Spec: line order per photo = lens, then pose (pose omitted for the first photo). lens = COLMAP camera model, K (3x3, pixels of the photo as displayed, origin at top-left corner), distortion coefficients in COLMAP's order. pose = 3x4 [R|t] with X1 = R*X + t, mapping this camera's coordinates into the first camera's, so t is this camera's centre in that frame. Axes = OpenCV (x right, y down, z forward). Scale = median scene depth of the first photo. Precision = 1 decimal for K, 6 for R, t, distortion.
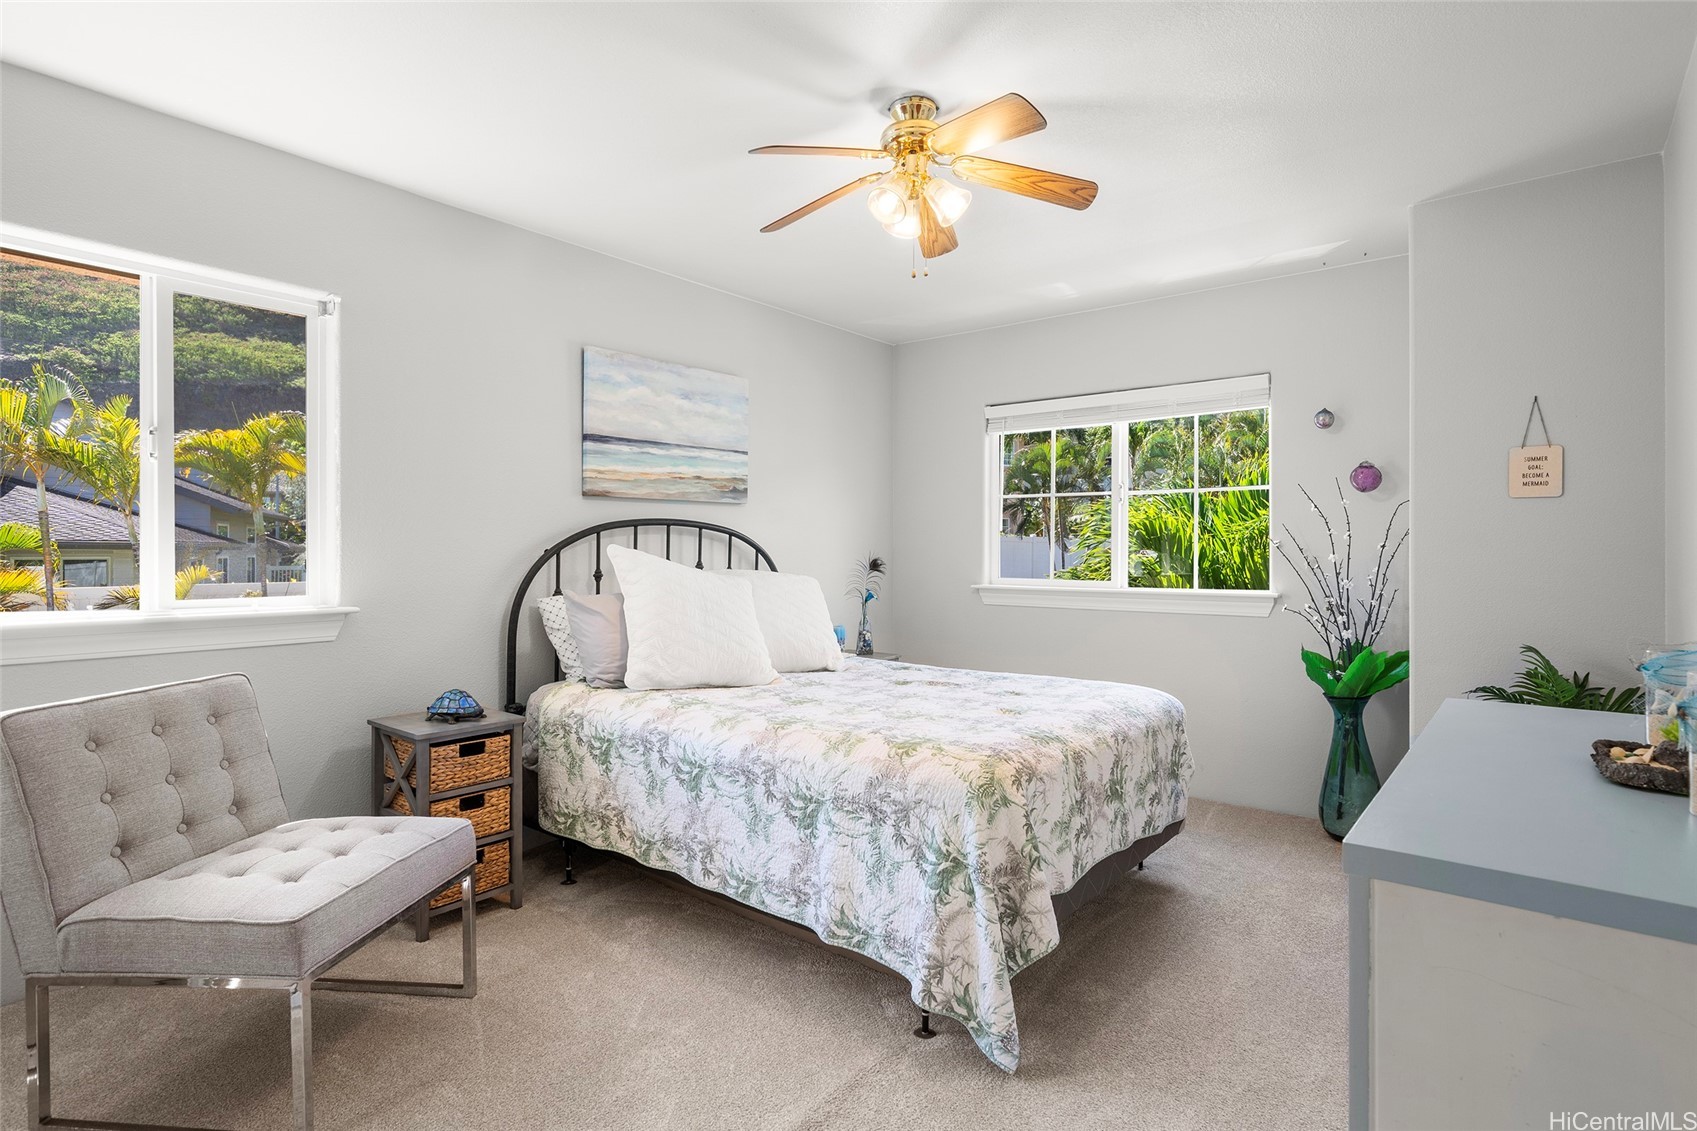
lens RADIAL K [[894.5, 0, 844.3], [0, 894.5, 556.2], [0, 0, 1]] dist [0.003185, 0.000073]
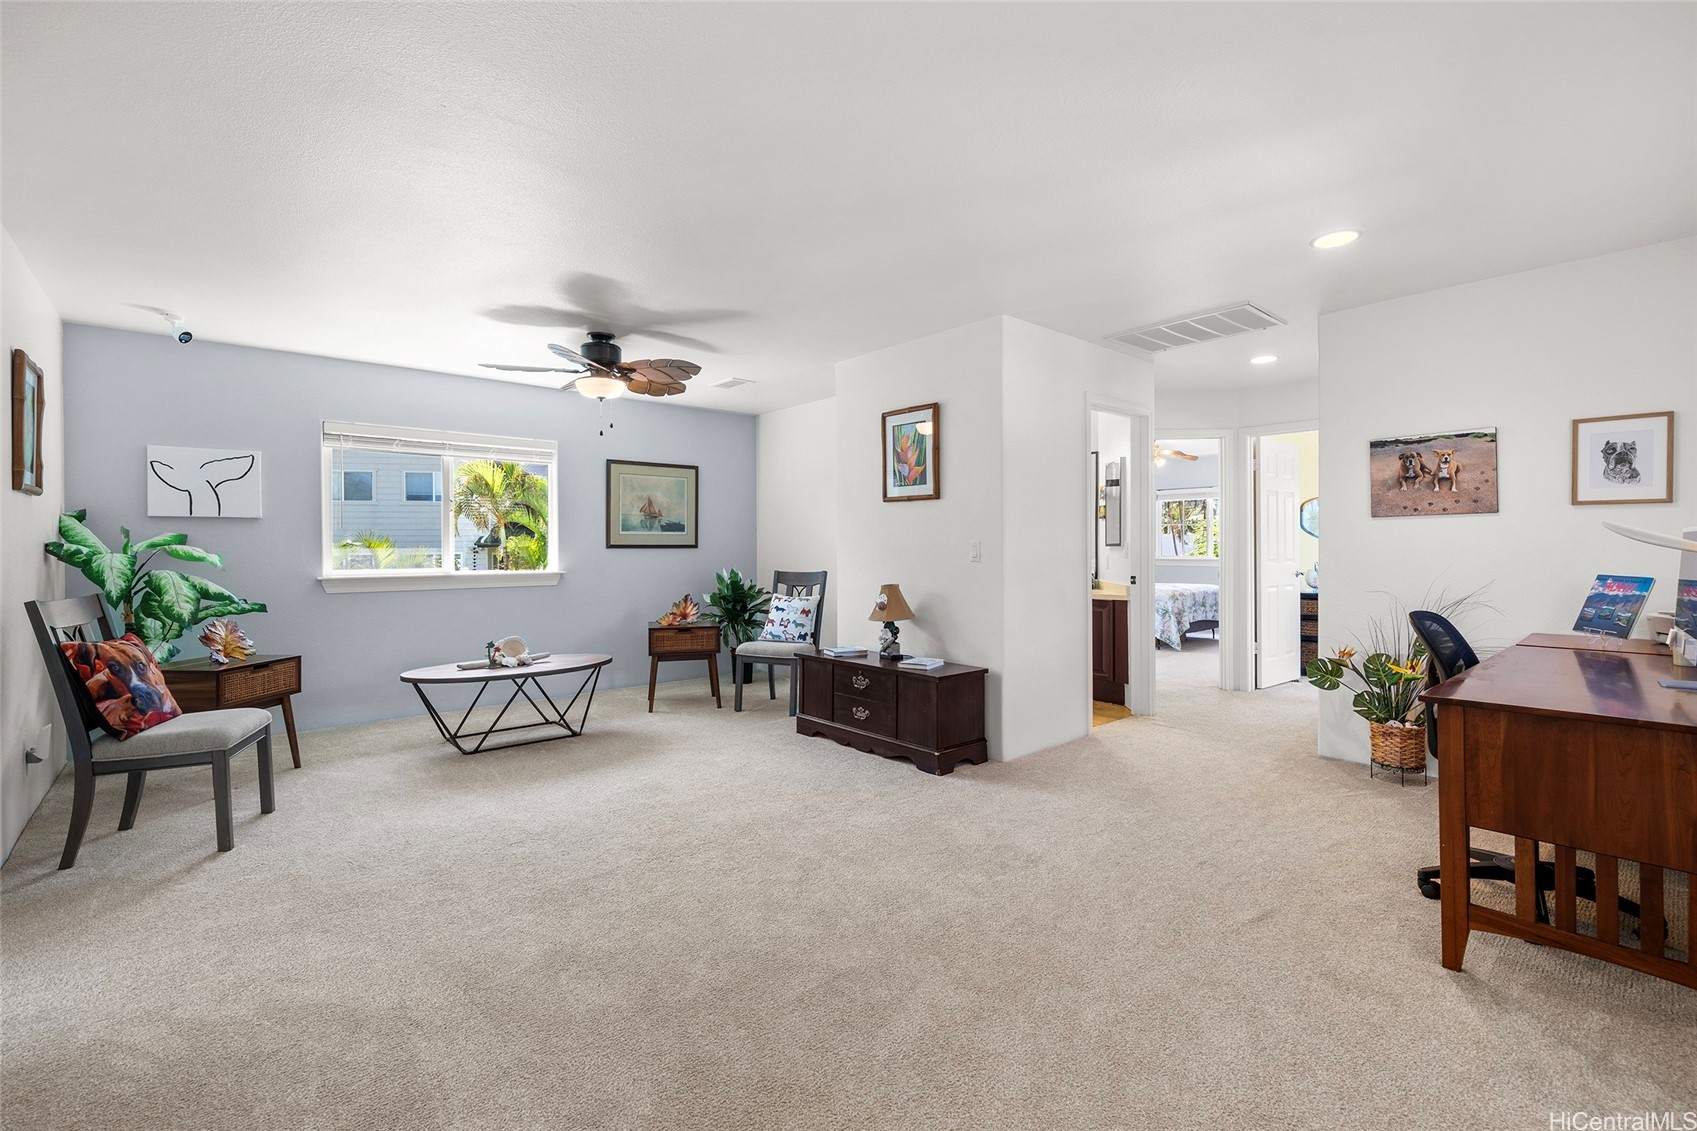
lens RADIAL K [[762.8, 0, 848.1], [0, 762.8, 554.5], [0, 0, 1]] dist [-0.000480, 0.000065]
pose [[0.986269, -0.002082, -0.165135, -0.851632], [0.002877, 0.999985, 0.004574, 0.021606], [0.165123, -0.004986, 0.986260, -3.182756]]
